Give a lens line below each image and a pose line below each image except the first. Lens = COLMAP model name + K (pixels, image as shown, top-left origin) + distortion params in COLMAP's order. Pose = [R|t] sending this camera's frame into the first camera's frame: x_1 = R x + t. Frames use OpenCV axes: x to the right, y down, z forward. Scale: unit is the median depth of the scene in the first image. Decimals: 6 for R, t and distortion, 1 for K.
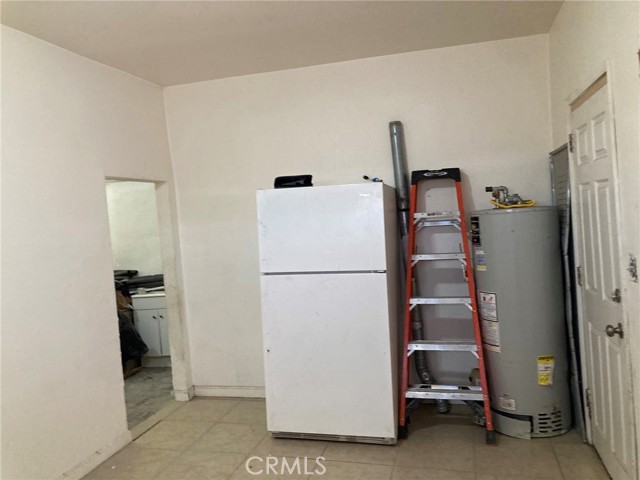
lens RADIAL K [[519.2, 0, 314.8], [0, 519.2, 242.6], [0, 0, 1]] dist [0.047107, -0.060448]
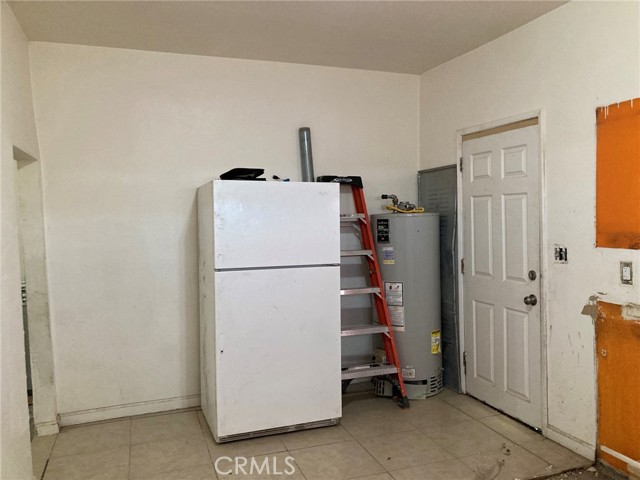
lens RADIAL K [[519.2, 0, 319.1], [0, 519.2, 250.5], [0, 0, 1]] dist [0.047107, -0.060448]
pose [[0.814492, 0.007300, 0.580129, -0.502377], [-0.002517, 0.999956, -0.009049, 0.033765], [-0.580169, 0.005910, 0.814475, 0.129867]]
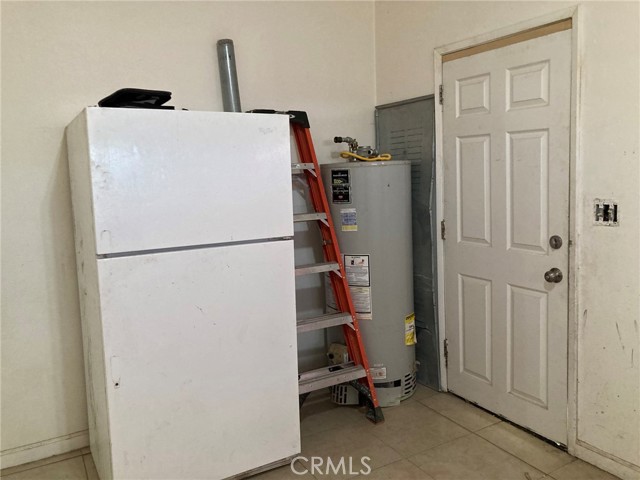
lens RADIAL K [[519.2, 0, 314.1], [0, 519.2, 237.2], [0, 0, 1]] dist [0.047107, -0.060448]
pose [[0.700554, -0.057454, 0.711283, -0.348943], [0.028002, 0.998199, 0.053051, 0.015701], [-0.713050, -0.017248, 0.700901, 0.434886]]
